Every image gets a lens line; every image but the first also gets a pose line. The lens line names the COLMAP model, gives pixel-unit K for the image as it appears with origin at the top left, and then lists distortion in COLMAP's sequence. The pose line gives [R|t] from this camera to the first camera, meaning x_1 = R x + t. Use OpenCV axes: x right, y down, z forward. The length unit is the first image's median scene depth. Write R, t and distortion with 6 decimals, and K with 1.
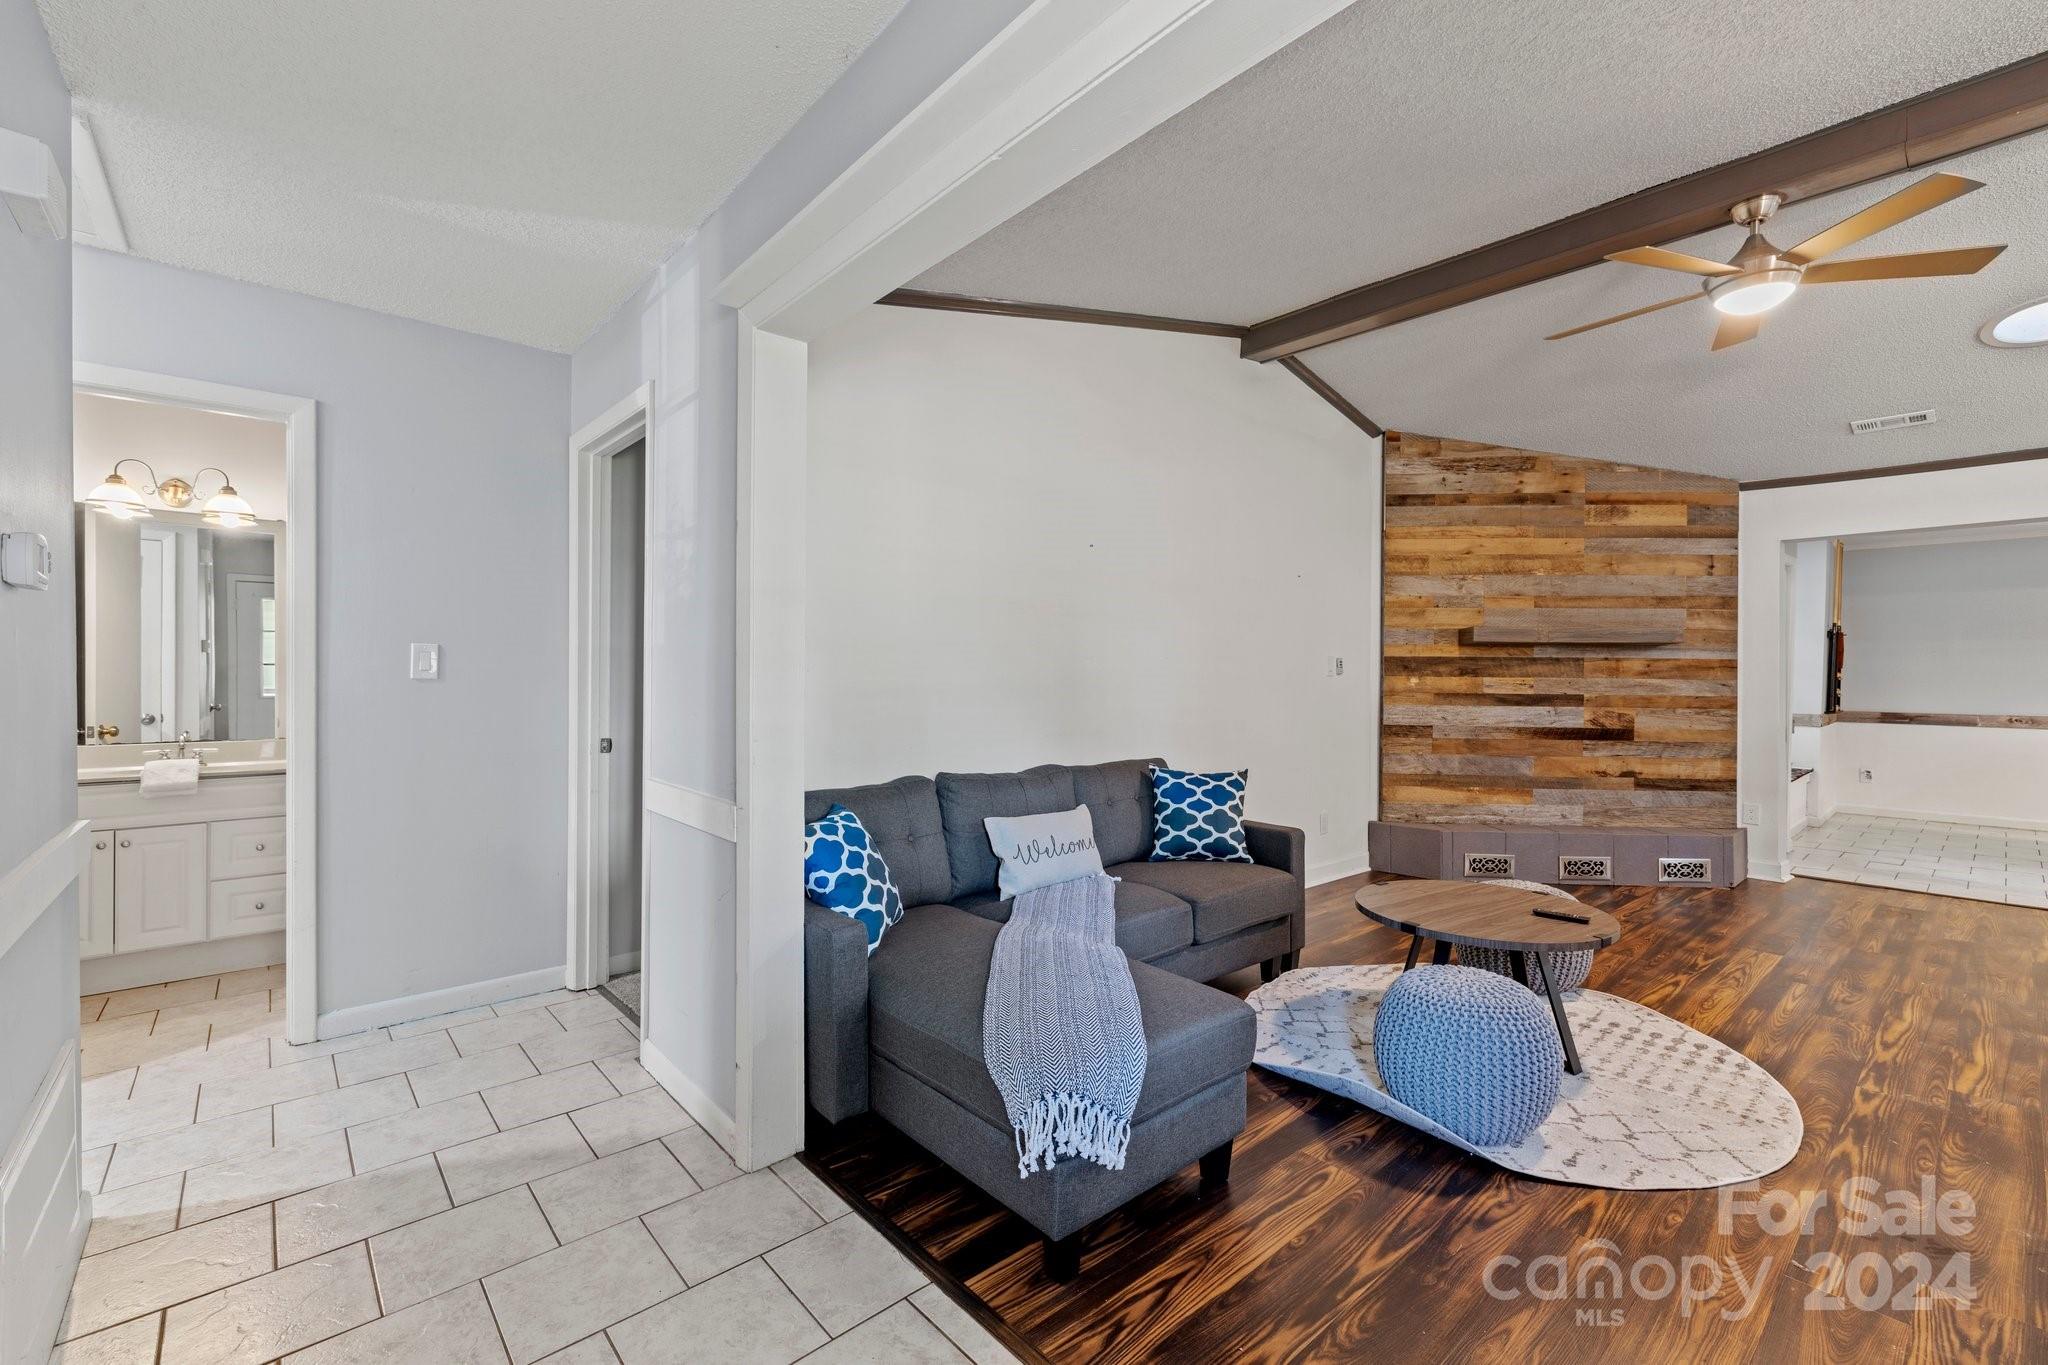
lens RADIAL K [[851.2, 0, 1027.4], [0, 851.2, 678.8], [0, 0, 1]] dist [-0.001615, 0.000090]
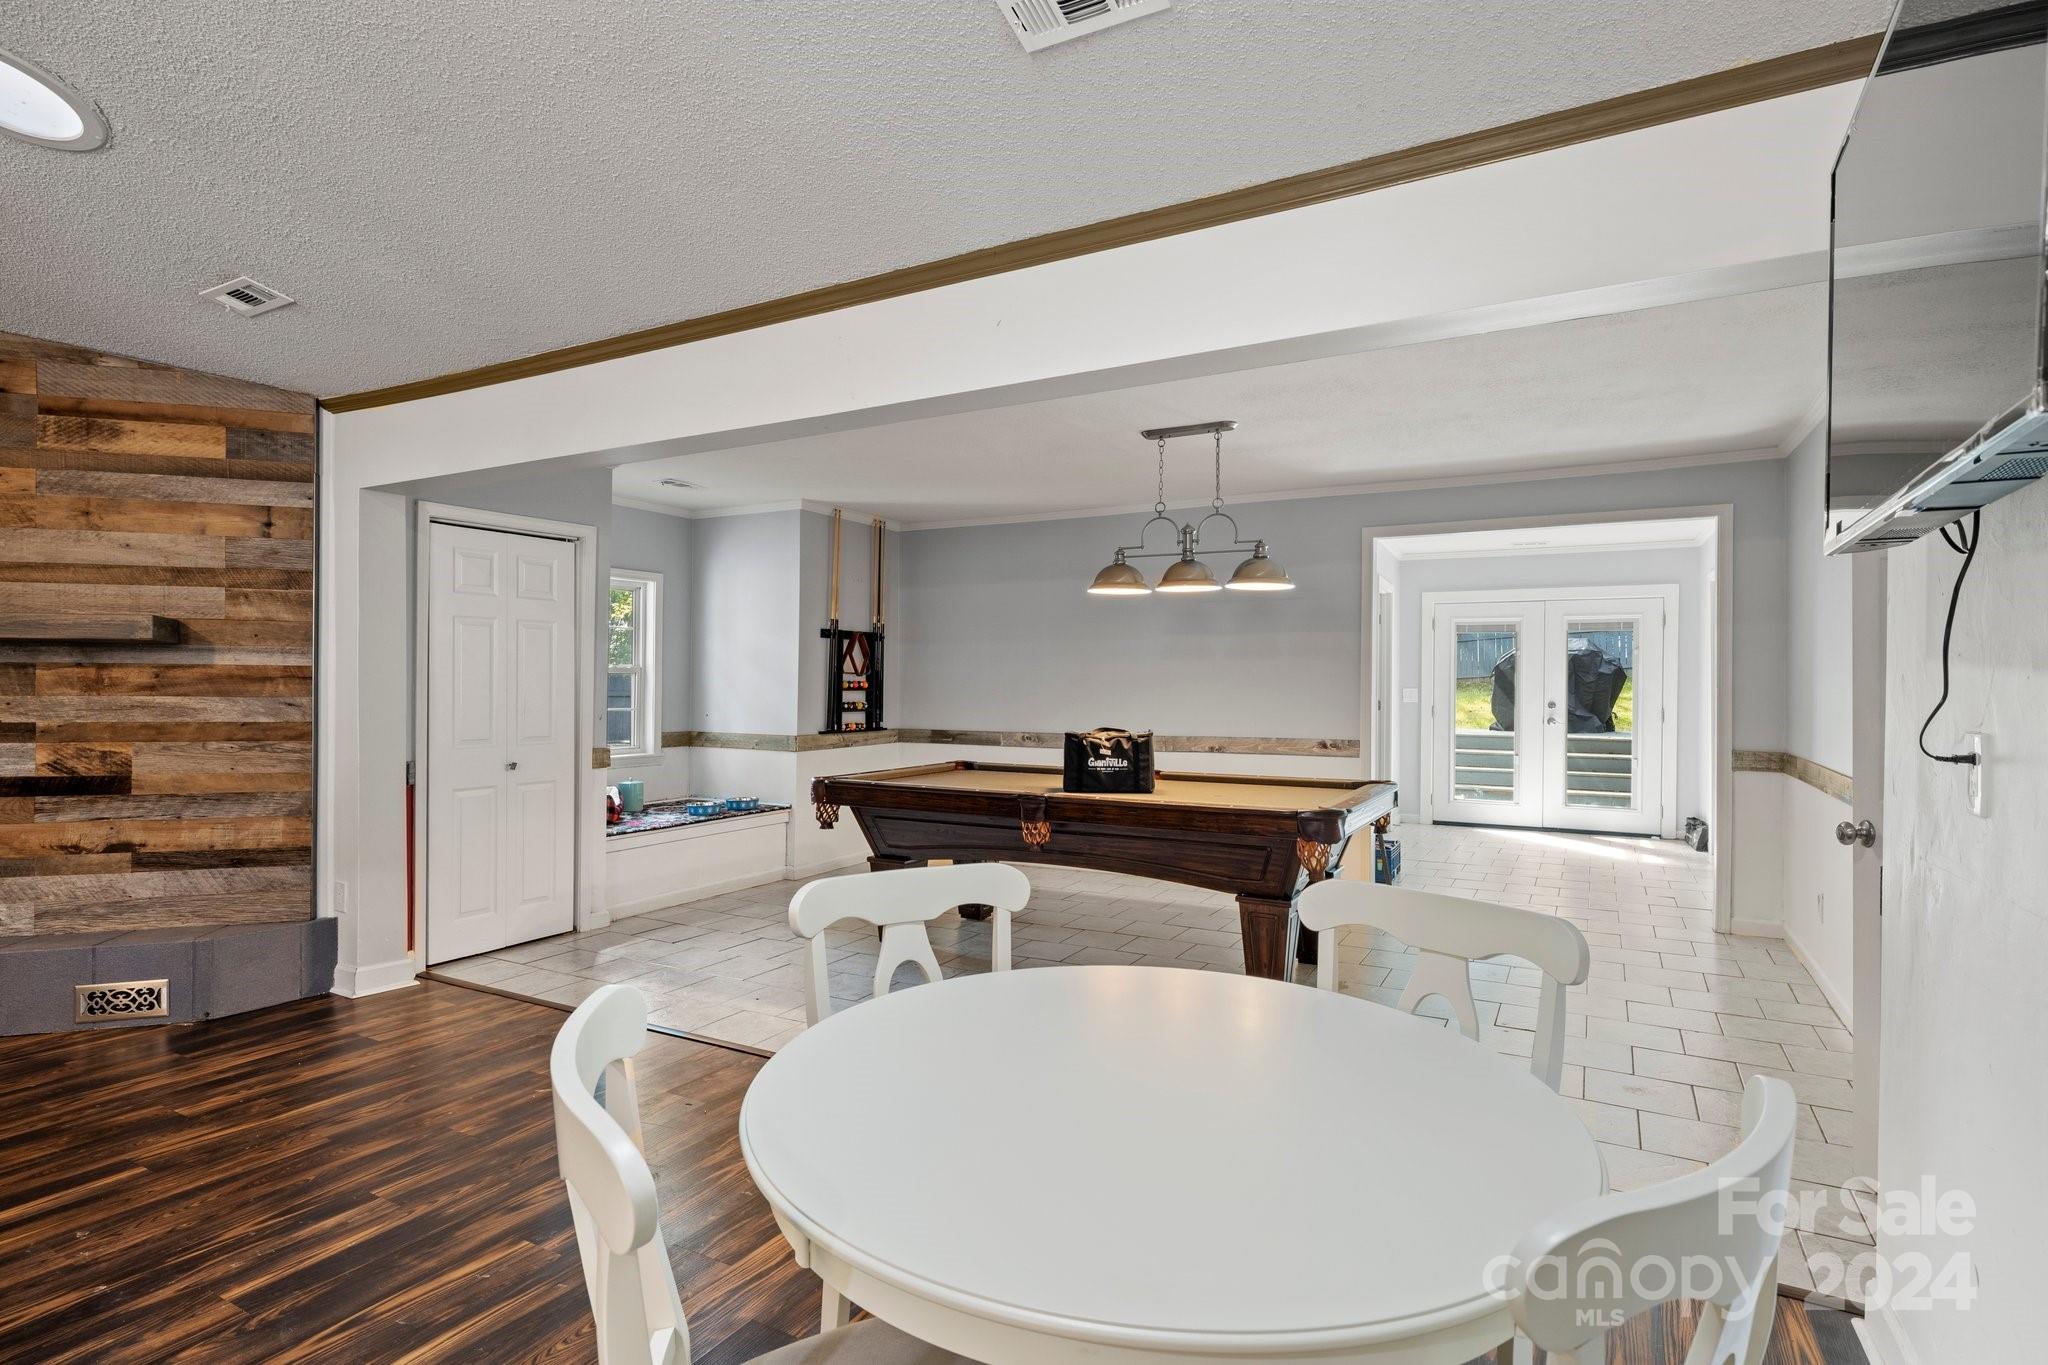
lens RADIAL K [[1073.8, 0, 1024.0], [0, 1073.8, 682.5], [0, 0, 1]] dist [0.019486, 0.000054]
pose [[0.945346, -0.005252, 0.326025, 1.078282], [0.002661, 0.999961, 0.008393, -0.015330], [-0.326057, -0.007067, 0.945324, 0.018639]]
